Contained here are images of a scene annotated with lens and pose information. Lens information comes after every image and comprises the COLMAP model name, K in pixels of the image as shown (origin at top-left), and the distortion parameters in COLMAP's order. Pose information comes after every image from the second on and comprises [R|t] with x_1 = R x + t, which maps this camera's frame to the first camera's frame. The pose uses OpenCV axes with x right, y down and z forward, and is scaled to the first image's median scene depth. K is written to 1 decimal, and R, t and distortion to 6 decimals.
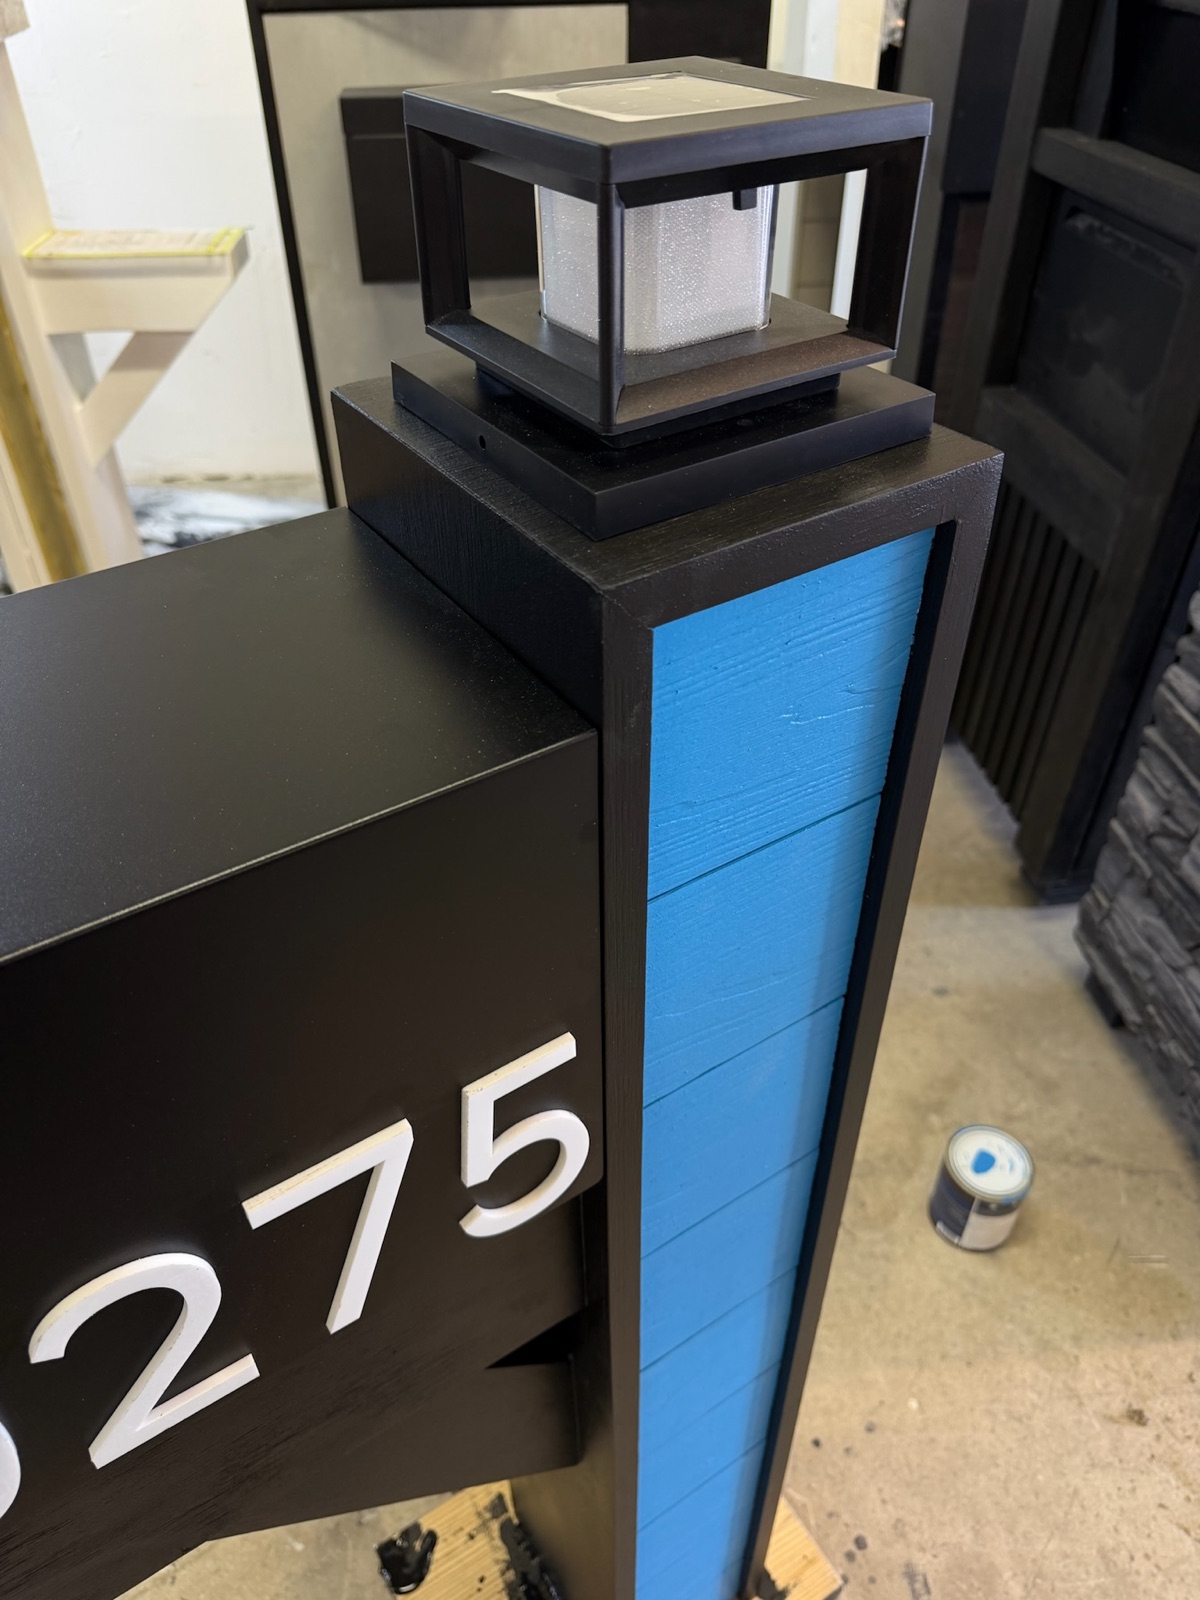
lens RADIAL K [[1108.3, 0, 583.4], [0, 1108.3, 824.5], [0, 0, 1]] dist [0.004584, -0.014767]
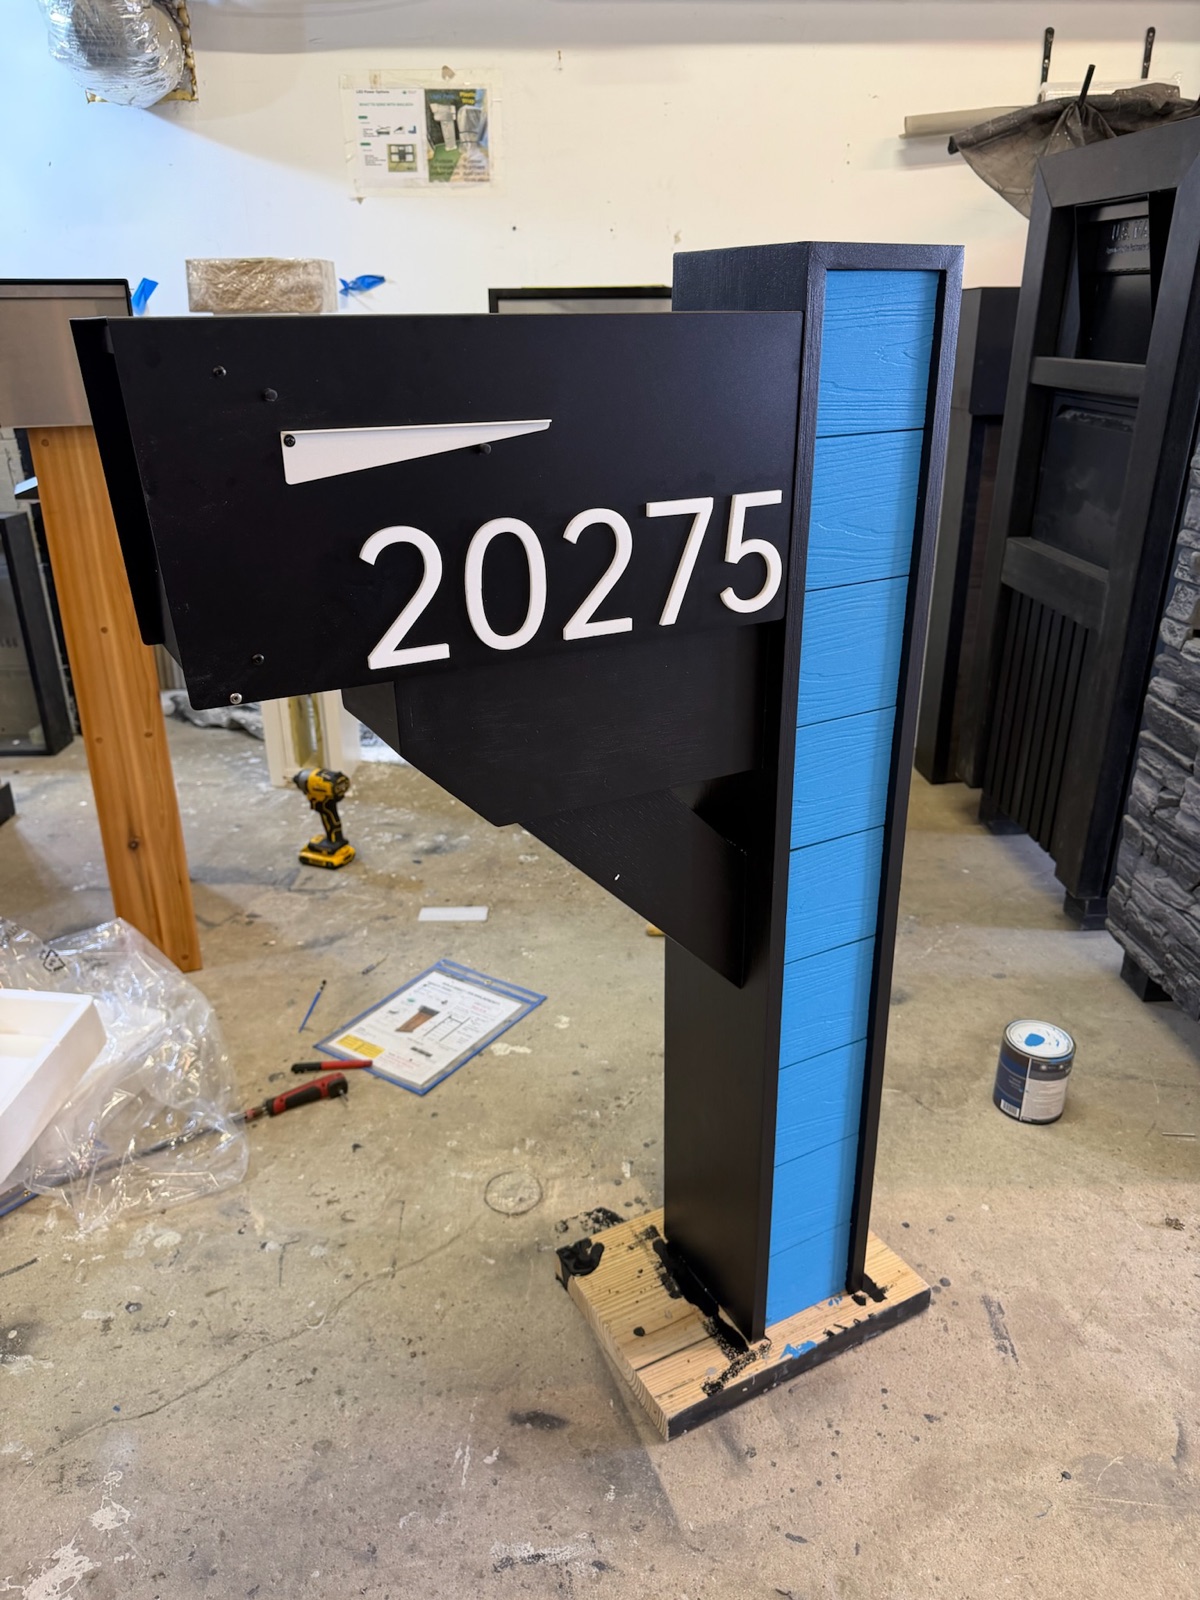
lens RADIAL K [[1108.3, 0, 615.2], [0, 1108.3, 793.5], [0, 0, 1]] dist [0.004584, -0.014767]
pose [[0.999162, 0.021312, -0.034940, -0.068329], [-0.029868, 0.963374, -0.266492, 0.382101], [0.027981, 0.267313, 0.963203, -0.276844]]
